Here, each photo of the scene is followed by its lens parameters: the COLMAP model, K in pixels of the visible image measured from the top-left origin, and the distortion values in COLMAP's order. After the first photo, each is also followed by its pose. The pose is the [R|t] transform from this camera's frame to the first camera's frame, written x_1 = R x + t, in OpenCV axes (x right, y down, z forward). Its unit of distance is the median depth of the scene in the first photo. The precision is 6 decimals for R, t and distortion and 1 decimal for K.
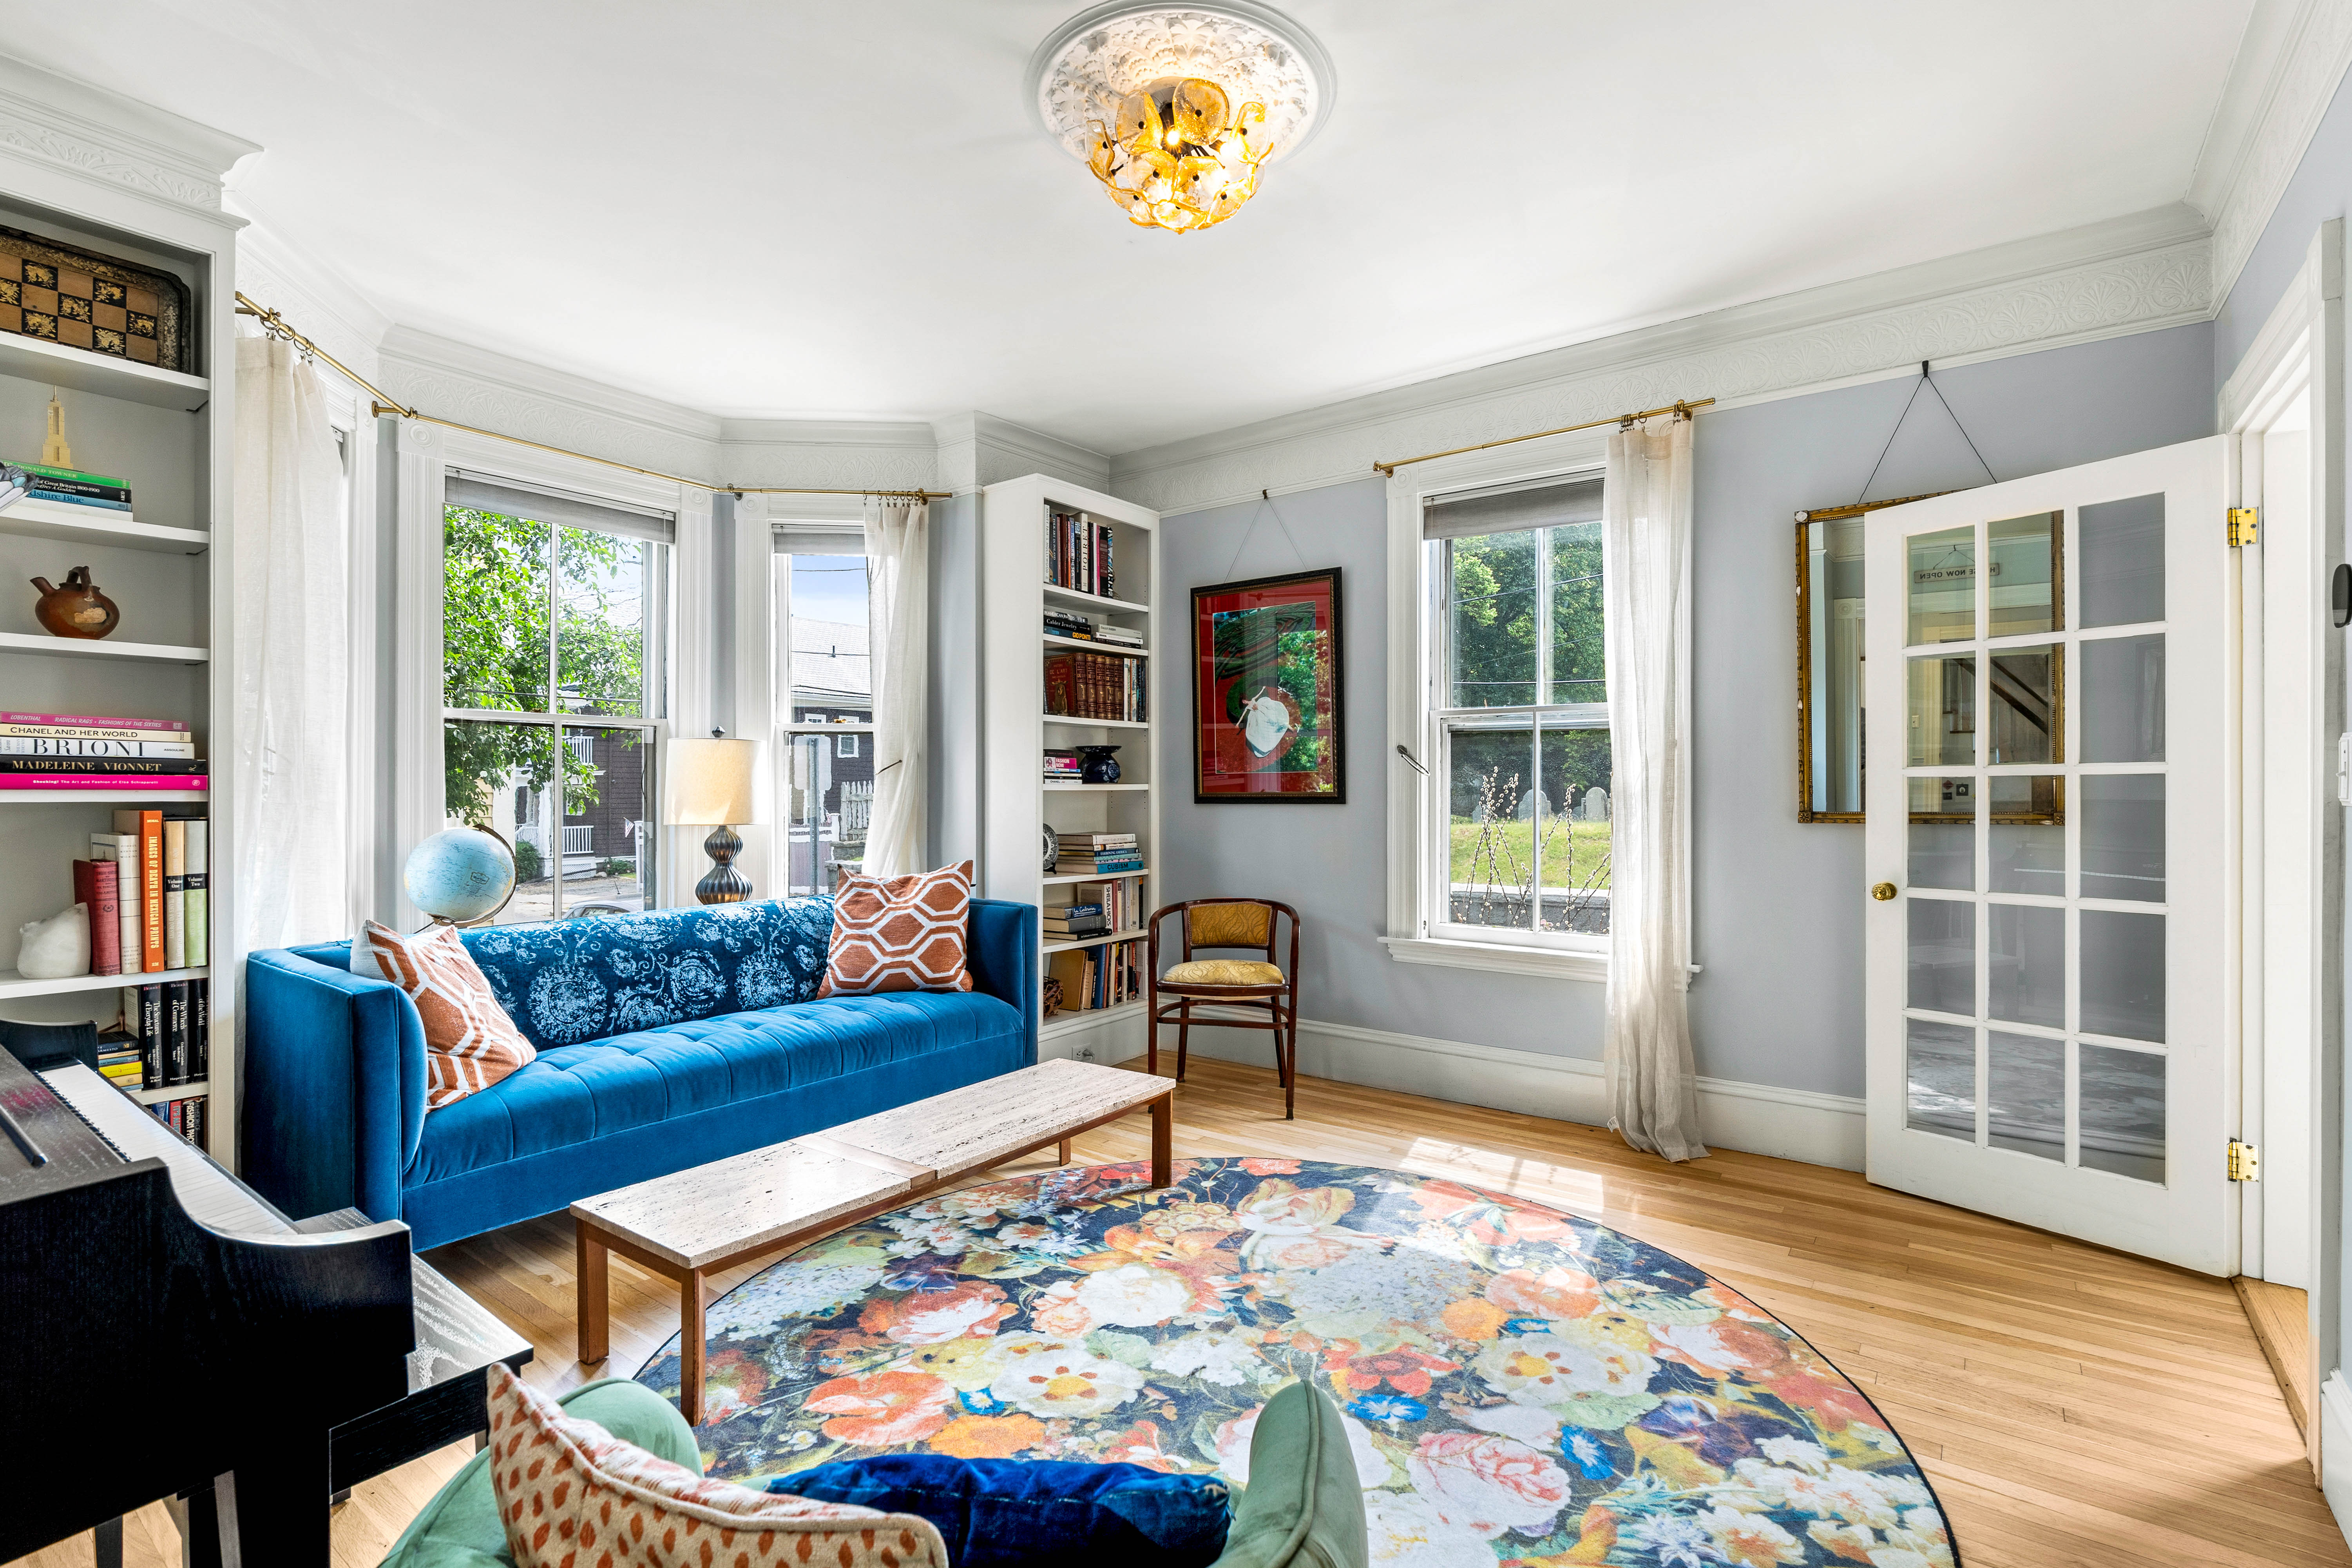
lens RADIAL K [[1094.4, 0, 1180.7], [0, 1094.4, 793.9], [0, 0, 1]] dist [-0.013649, 0.004523]
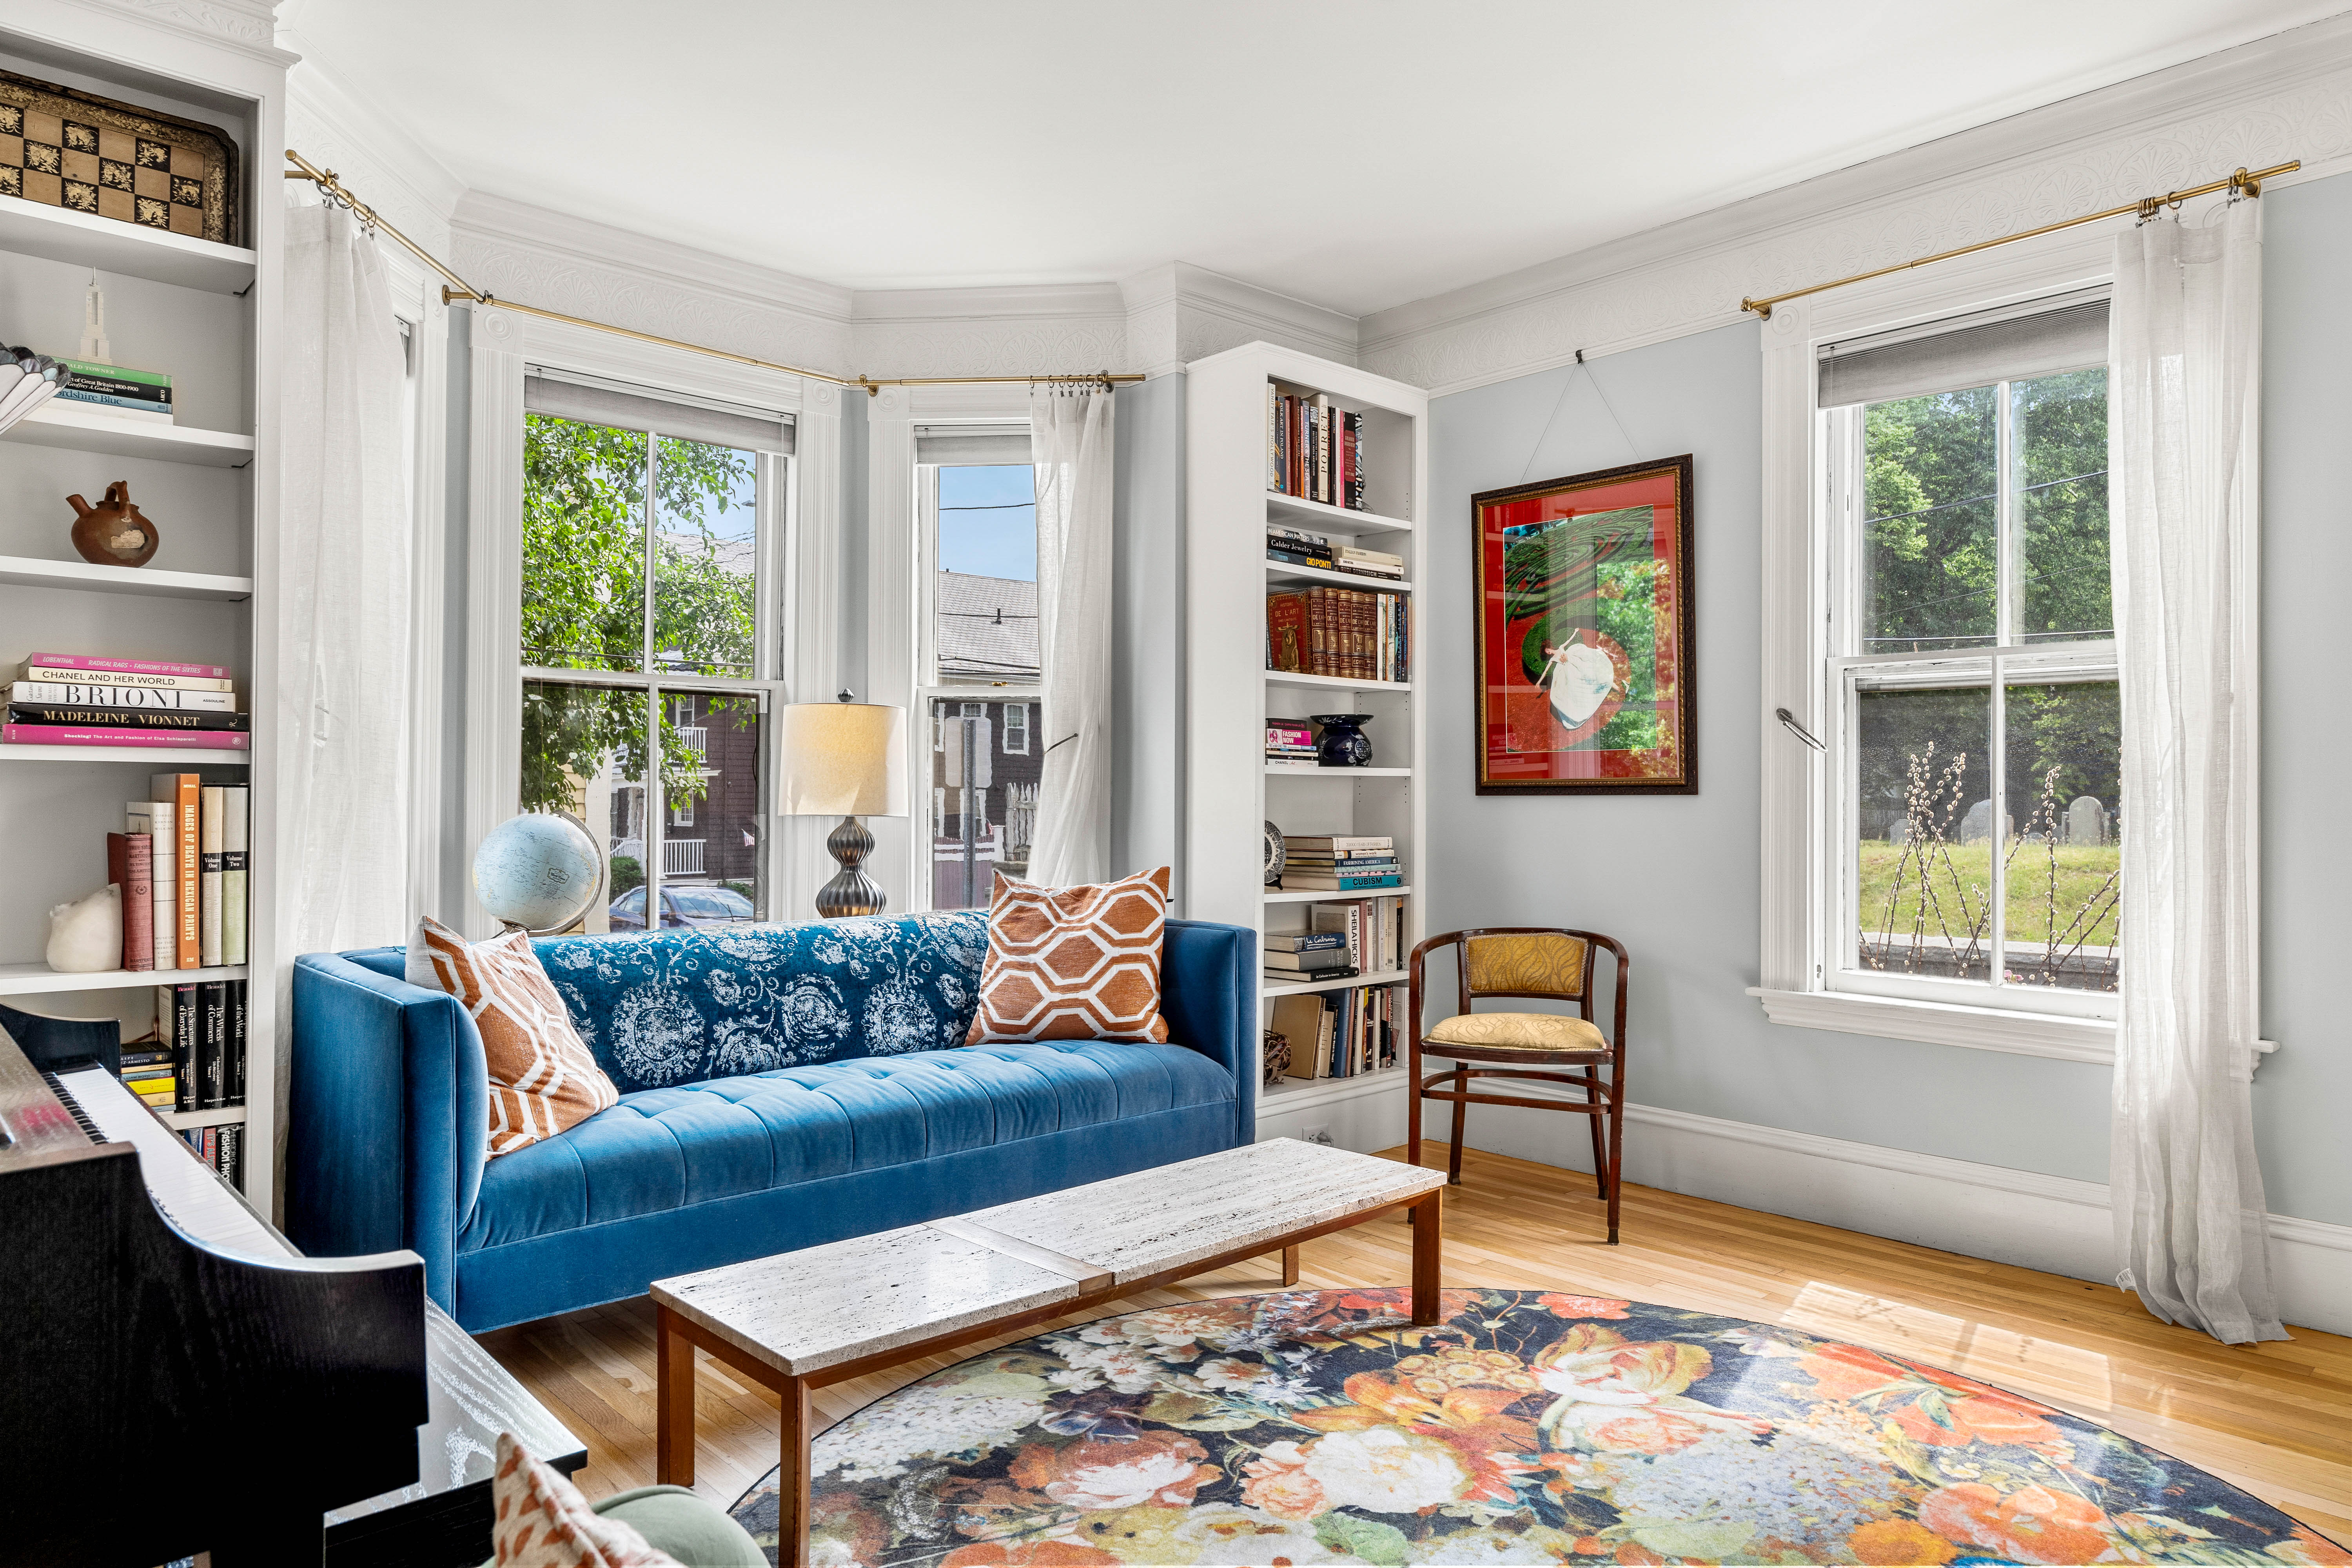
lens RADIAL K [[1482.7, 0, 1176.8], [0, 1482.7, 788.6], [0, 0, 1]] dist [-0.005121, 0.001848]
pose [[0.982458, 0.003788, -0.186447, 0.001518], [-0.005734, 0.999935, -0.009898, 0.022862], [0.186398, 0.010793, 0.982415, 0.021807]]
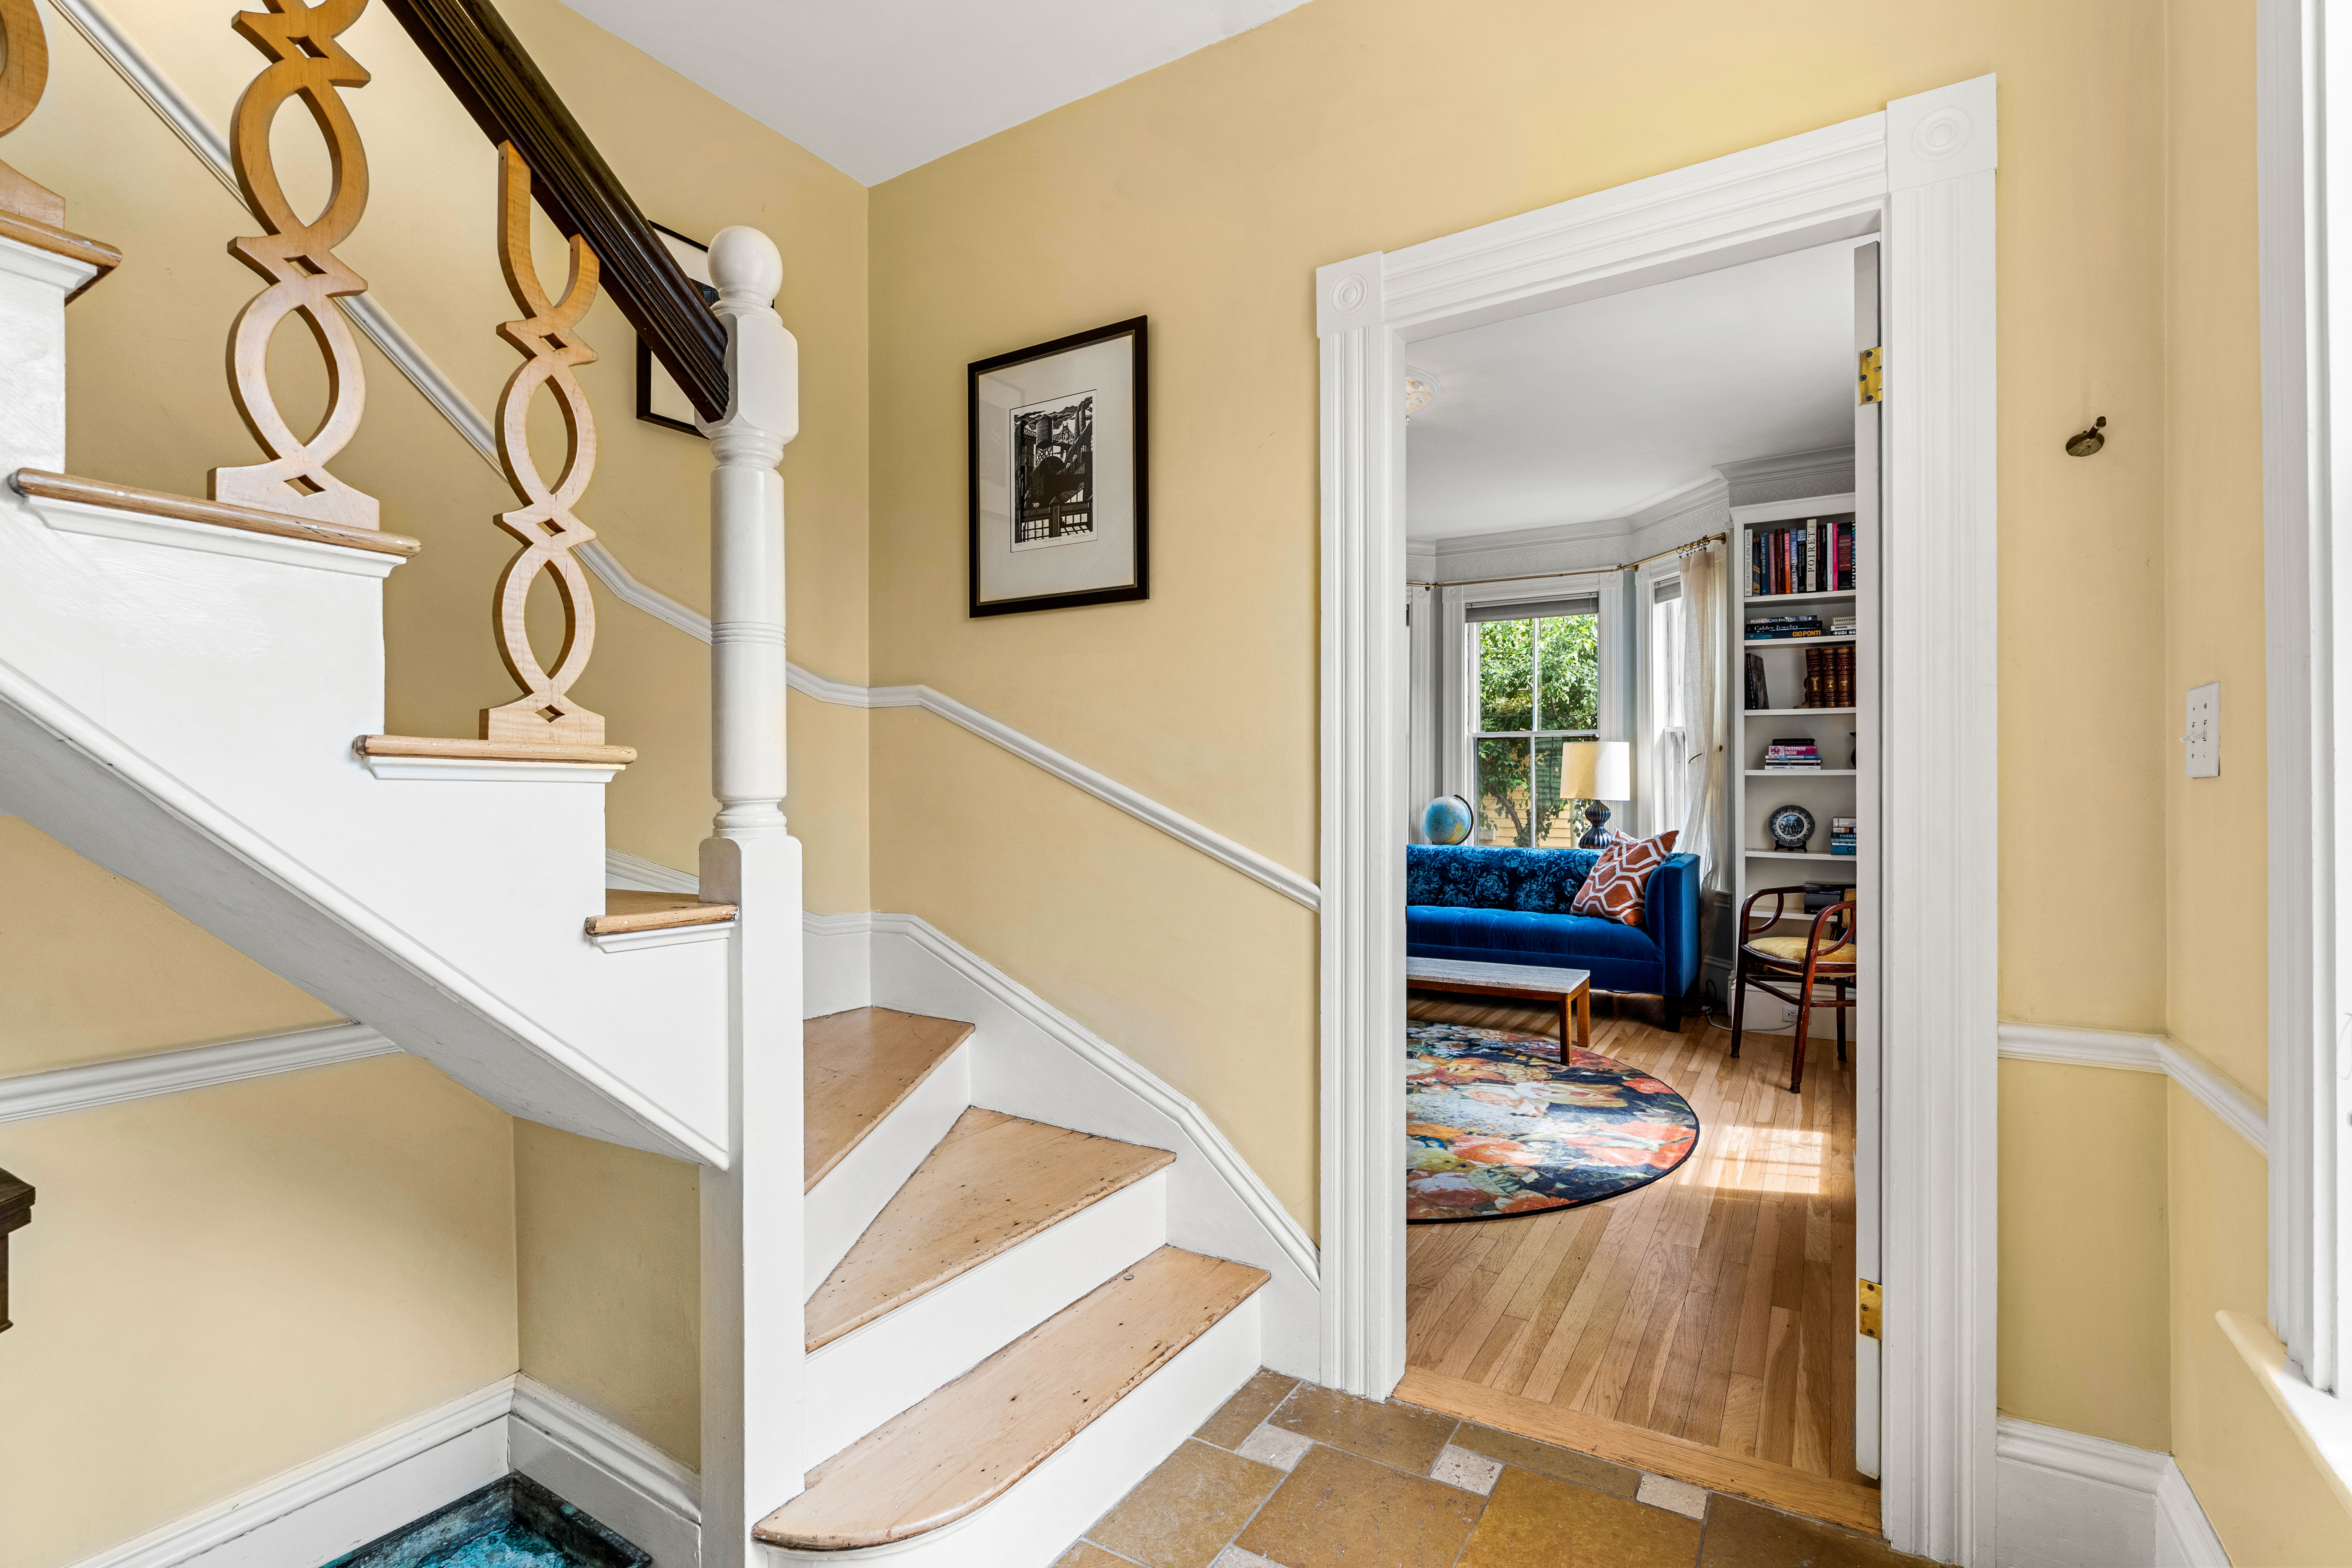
lens RADIAL K [[1094.4, 0, 1198.9], [0, 1094.4, 777.3], [0, 0, 1]] dist [-0.013649, 0.004523]
pose [[0.090322, -0.004910, -0.995901, 1.312181], [-0.007556, 0.999956, -0.005615, 0.013291], [0.995884, 0.008032, 0.090281, 0.426055]]
